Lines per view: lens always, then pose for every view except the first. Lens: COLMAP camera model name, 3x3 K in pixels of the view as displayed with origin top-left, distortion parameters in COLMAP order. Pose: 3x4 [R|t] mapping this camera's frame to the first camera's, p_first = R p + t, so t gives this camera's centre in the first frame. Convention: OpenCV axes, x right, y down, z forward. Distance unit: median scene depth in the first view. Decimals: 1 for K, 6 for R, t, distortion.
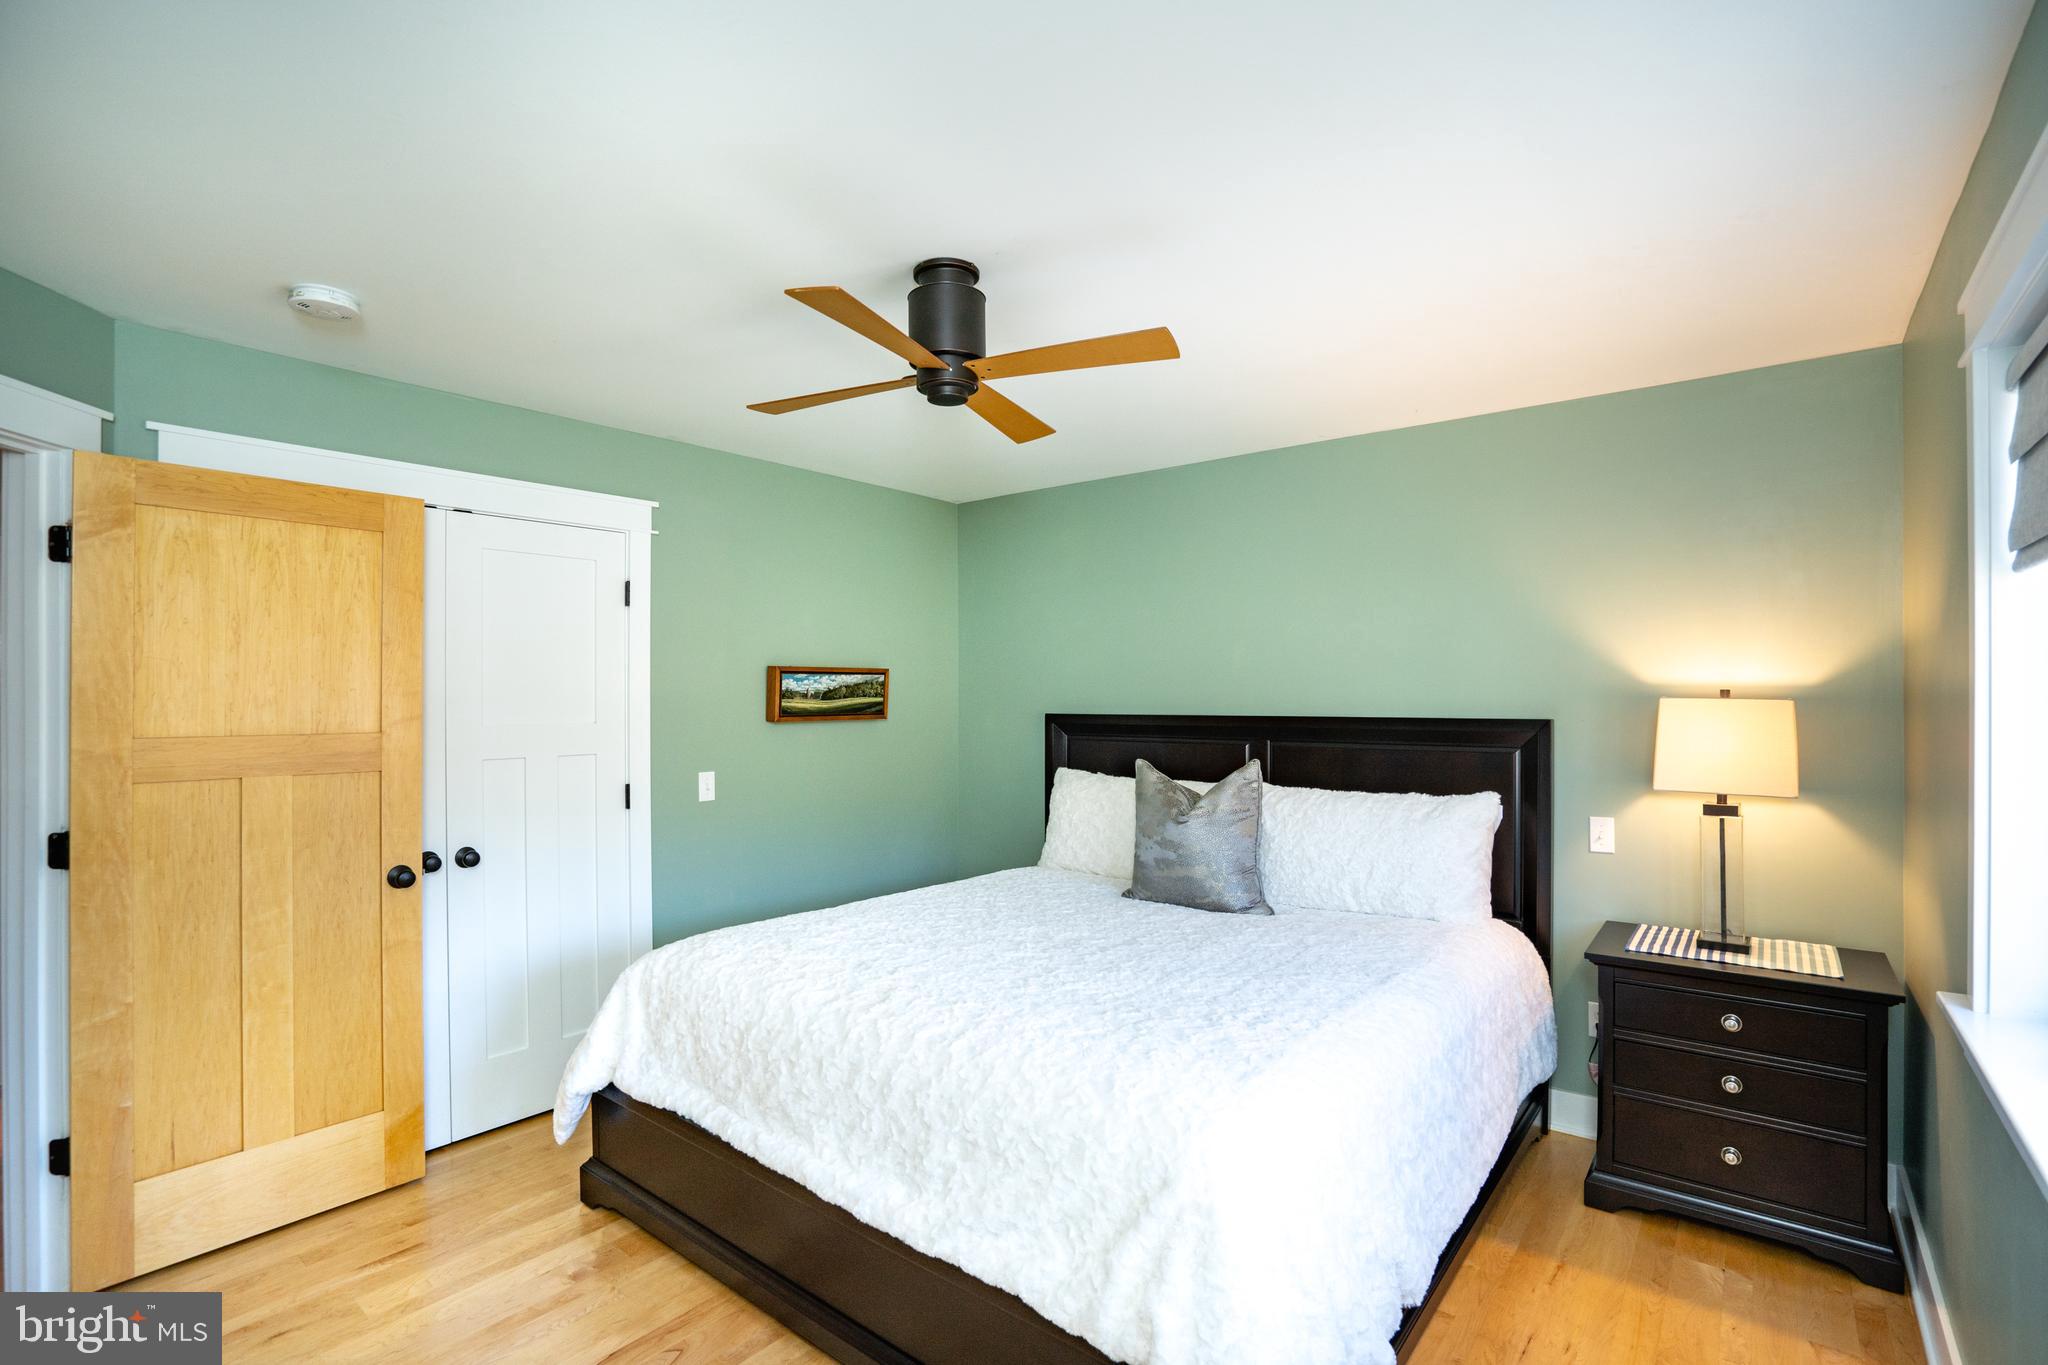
lens RADIAL K [[937.5, 0, 1031.7], [0, 937.5, 688.9], [0, 0, 1]] dist [-0.062165, 0.023649]
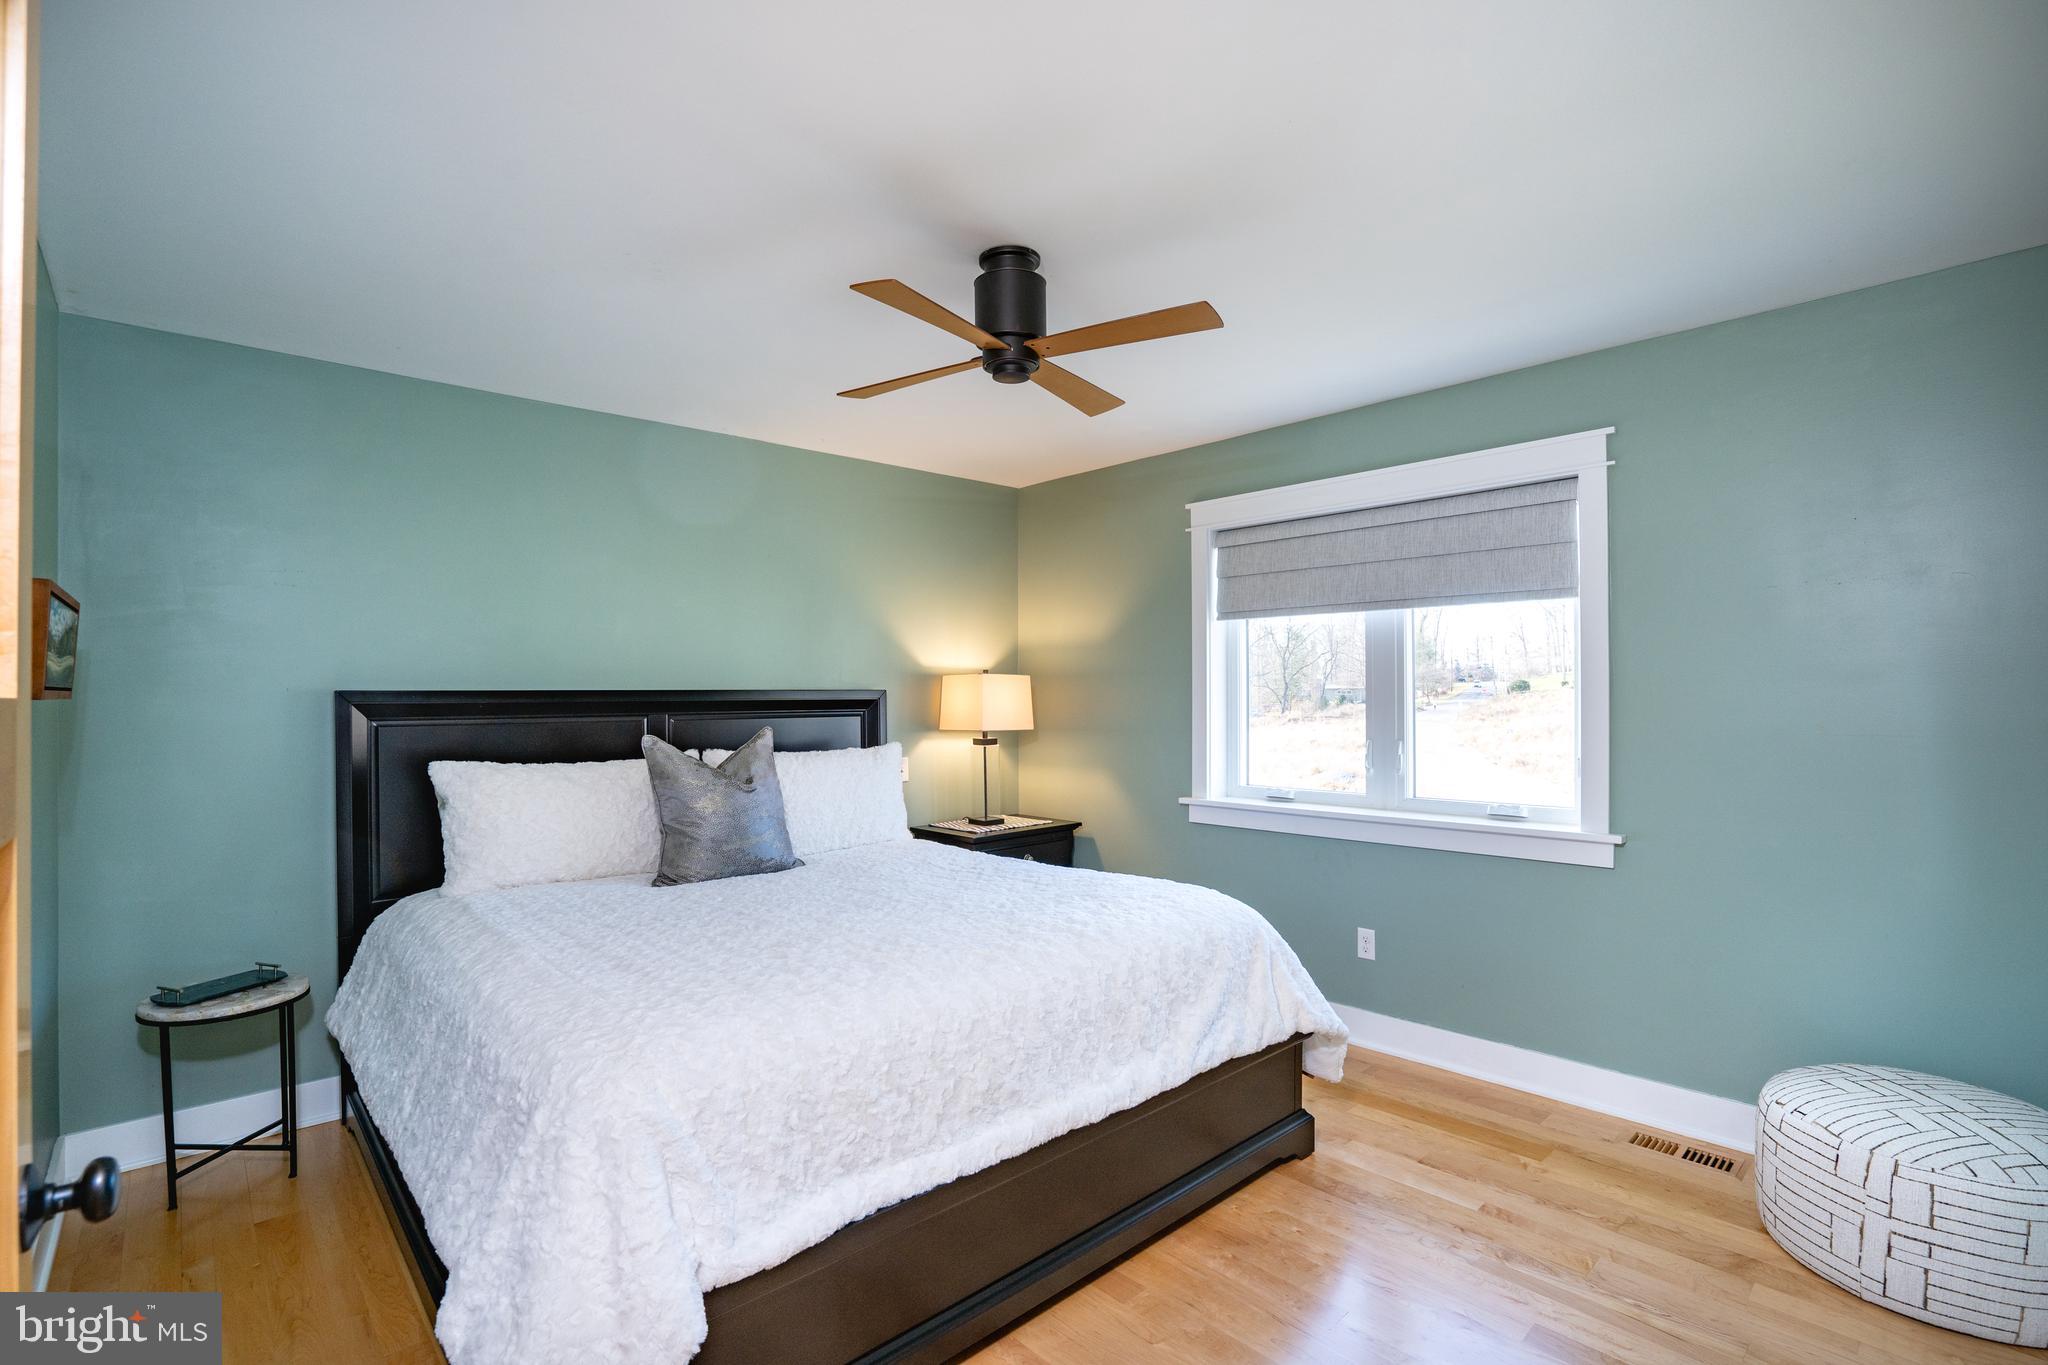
lens RADIAL K [[937.5, 0, 1031.7], [0, 937.5, 688.9], [0, 0, 1]] dist [-0.062165, 0.023649]
pose [[0.155968, 0.000603, 0.987762, -0.928790], [-0.003096, 0.999995, -0.000121, 0.036716], [-0.987757, -0.003039, 0.155969, 0.646893]]
